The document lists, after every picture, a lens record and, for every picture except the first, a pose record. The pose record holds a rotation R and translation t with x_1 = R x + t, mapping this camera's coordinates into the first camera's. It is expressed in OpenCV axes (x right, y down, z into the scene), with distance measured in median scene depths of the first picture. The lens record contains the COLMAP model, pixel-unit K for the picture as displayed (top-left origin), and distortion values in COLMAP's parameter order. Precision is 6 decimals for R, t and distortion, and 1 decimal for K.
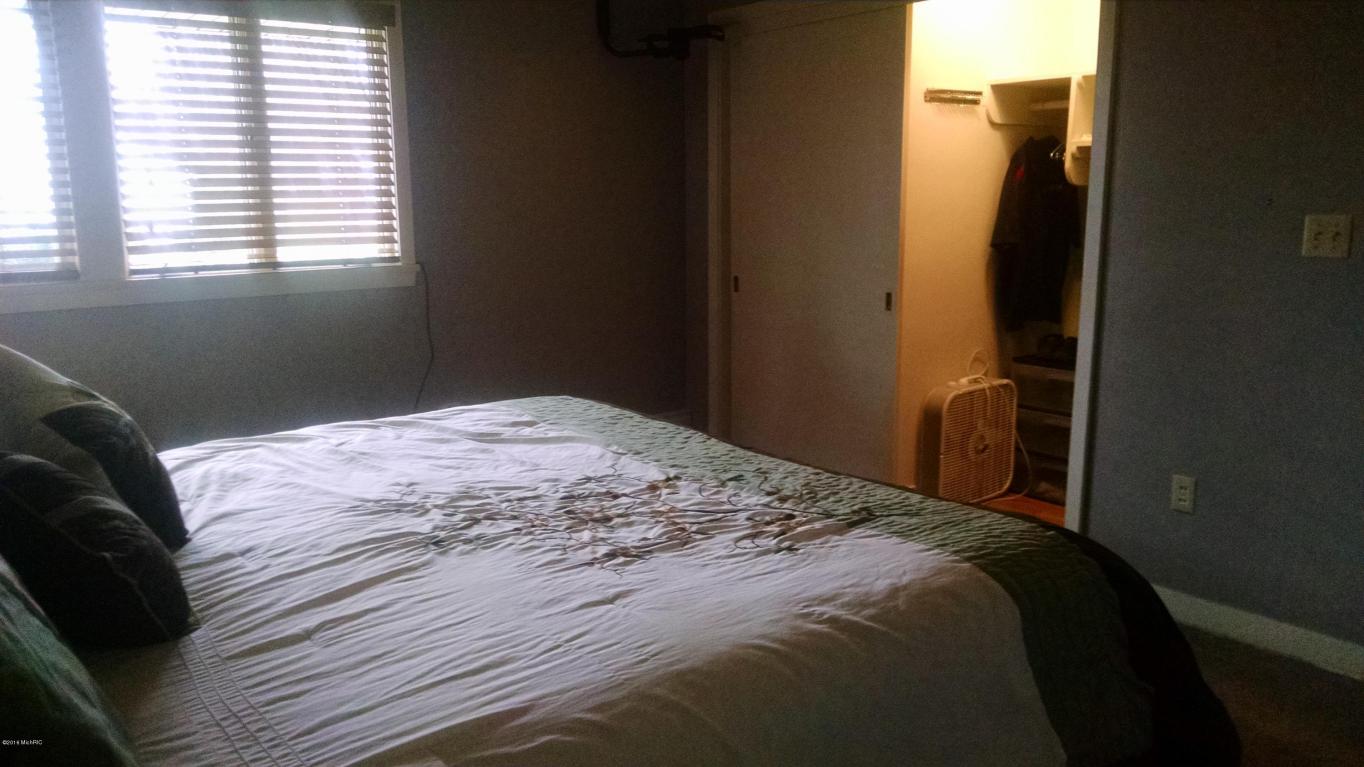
lens RADIAL K [[1023.1, 0, 670.7], [0, 1023.1, 384.6], [0, 0, 1]] dist [0.040669, -0.090647]
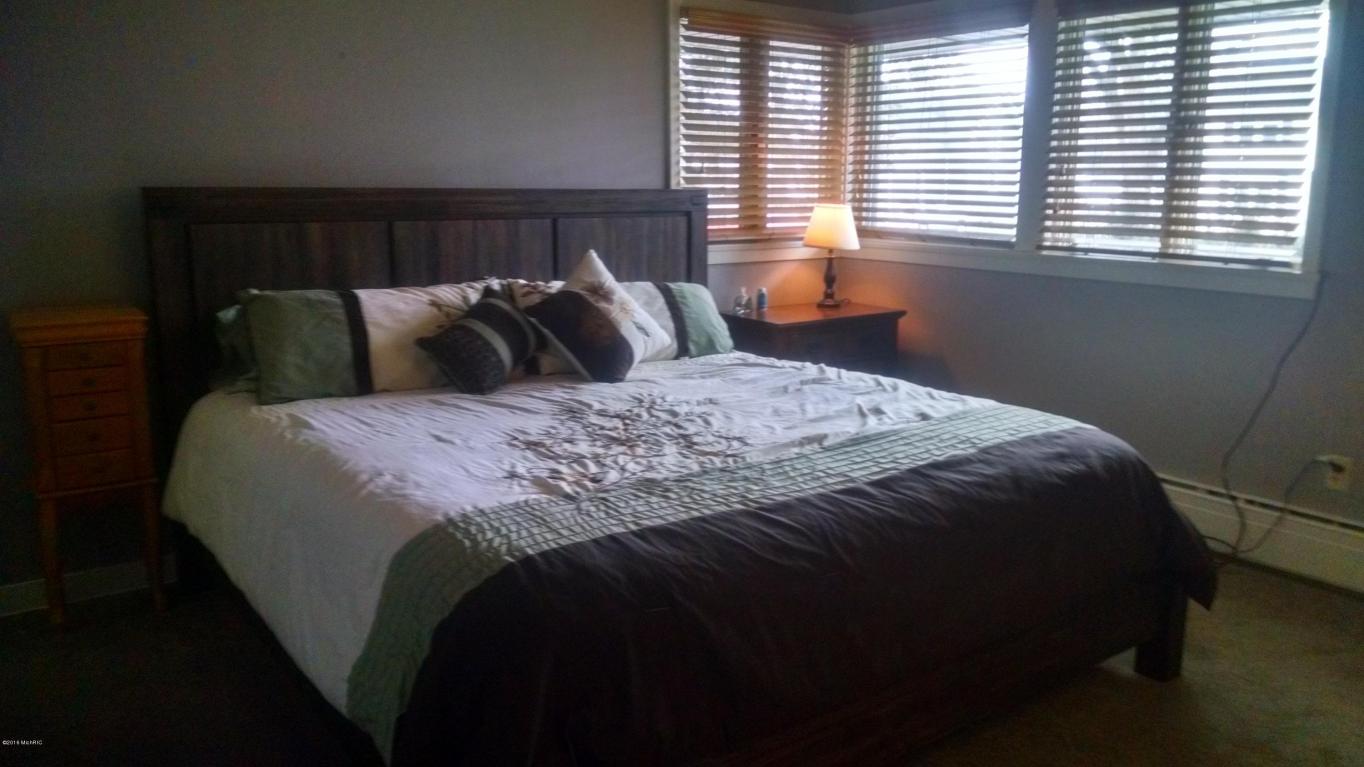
lens RADIAL K [[1023.1, 0, 670.7], [0, 1023.1, 384.6], [0, 0, 1]] dist [0.040669, -0.090647]
pose [[-0.004757, 0.211379, -0.977393, 1.227026], [-0.194557, 0.958531, 0.208247, -0.225644], [0.980880, 0.191149, 0.036565, 1.066739]]
